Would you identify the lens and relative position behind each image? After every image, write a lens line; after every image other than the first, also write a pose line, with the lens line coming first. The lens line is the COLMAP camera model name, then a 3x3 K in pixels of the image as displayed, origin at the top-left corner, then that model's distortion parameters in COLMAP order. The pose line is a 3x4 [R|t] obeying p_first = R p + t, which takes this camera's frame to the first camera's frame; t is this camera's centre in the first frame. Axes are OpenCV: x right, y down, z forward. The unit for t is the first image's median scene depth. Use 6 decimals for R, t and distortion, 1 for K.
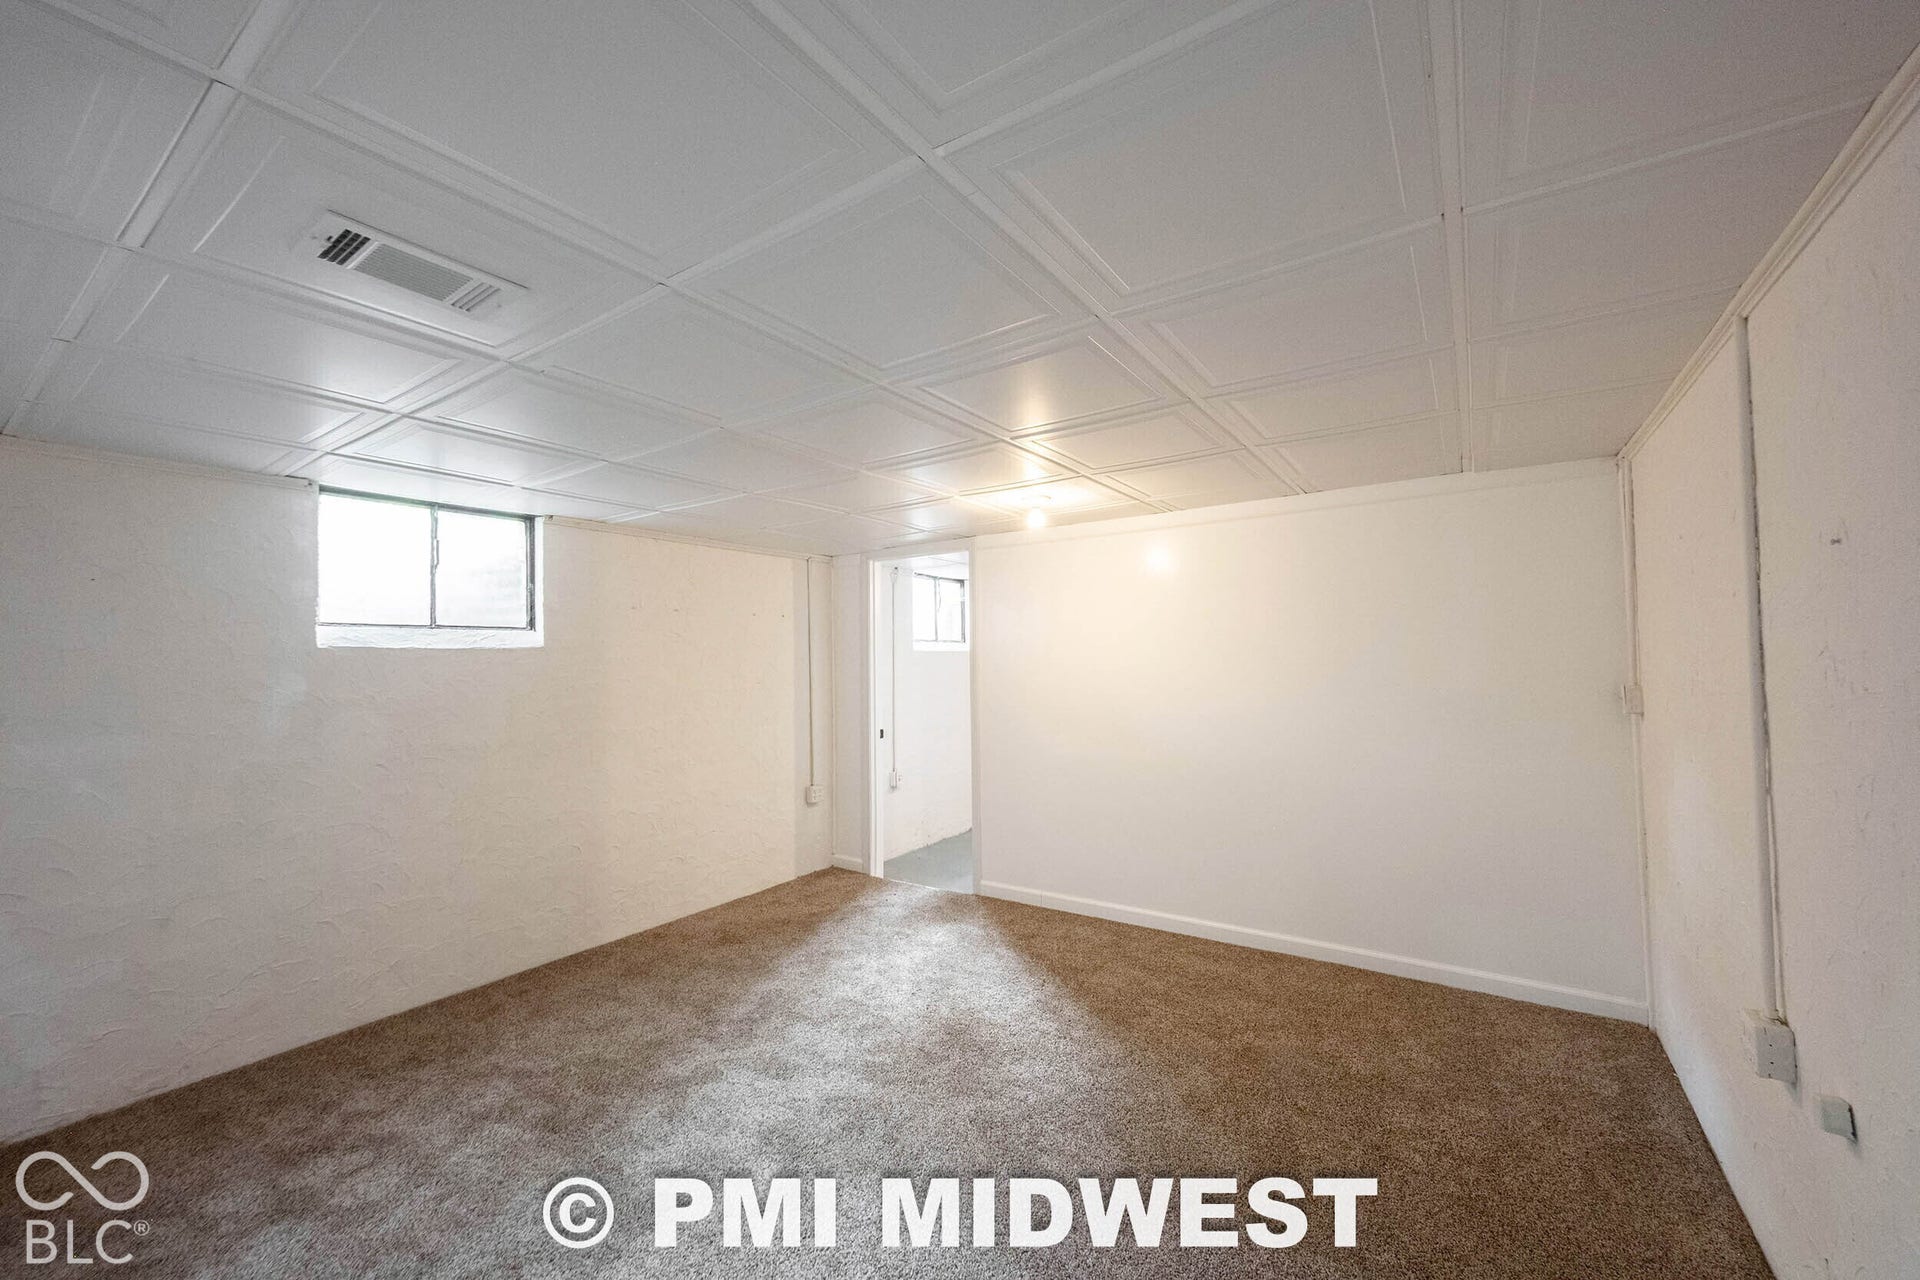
lens RADIAL K [[751.1, 0, 967.9], [0, 751.1, 643.8], [0, 0, 1]] dist [0.000682, 0.000116]
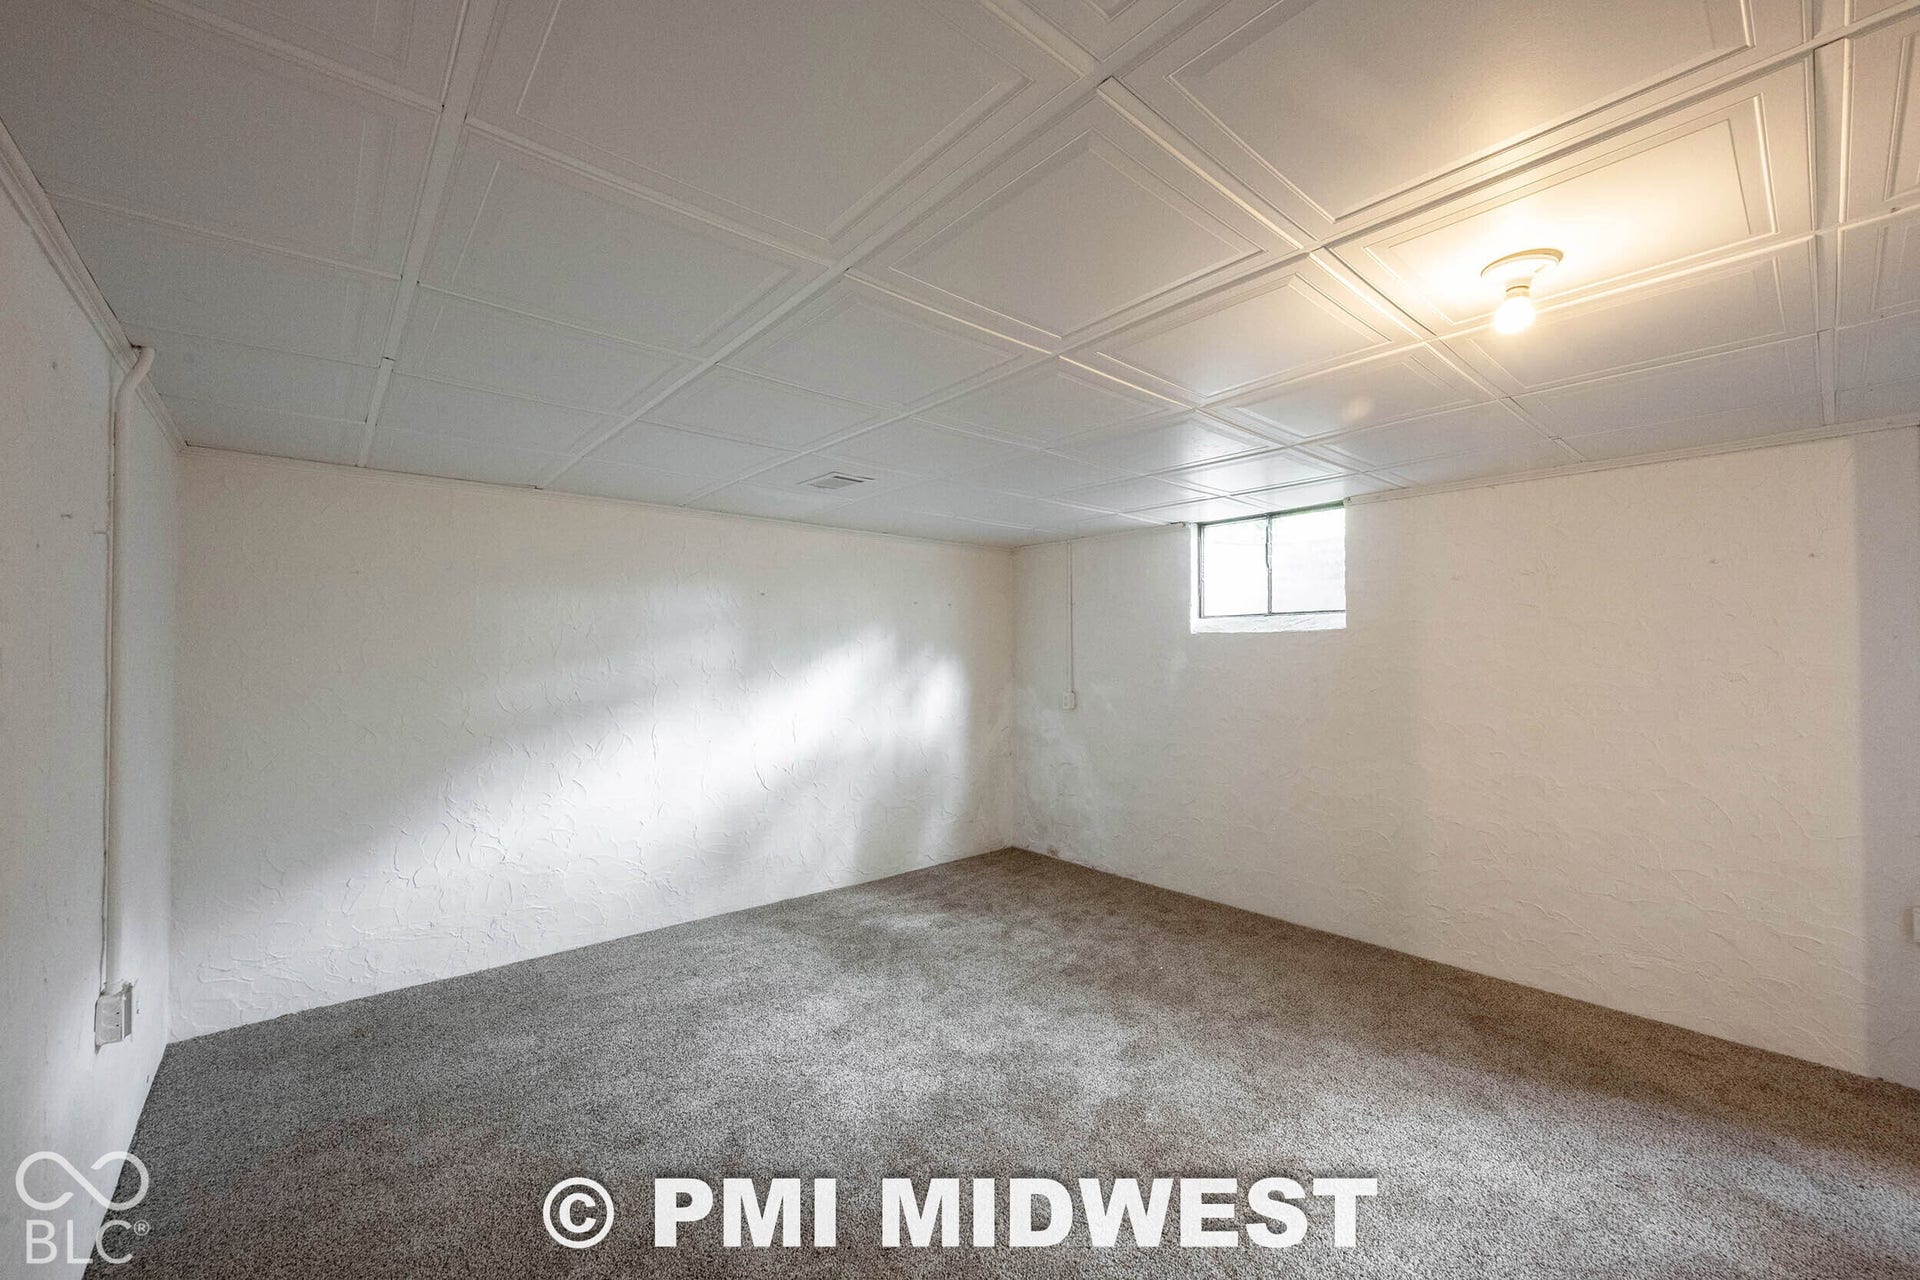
lens RADIAL K [[751.1, 0, 967.9], [0, 751.1, 643.8], [0, 0, 1]] dist [0.000682, 0.000116]
pose [[-0.255108, 0.000059, -0.966913, 0.604381], [0.024975, 0.999667, -0.006528, 0.020409], [0.966590, -0.025814, -0.255024, 0.830626]]
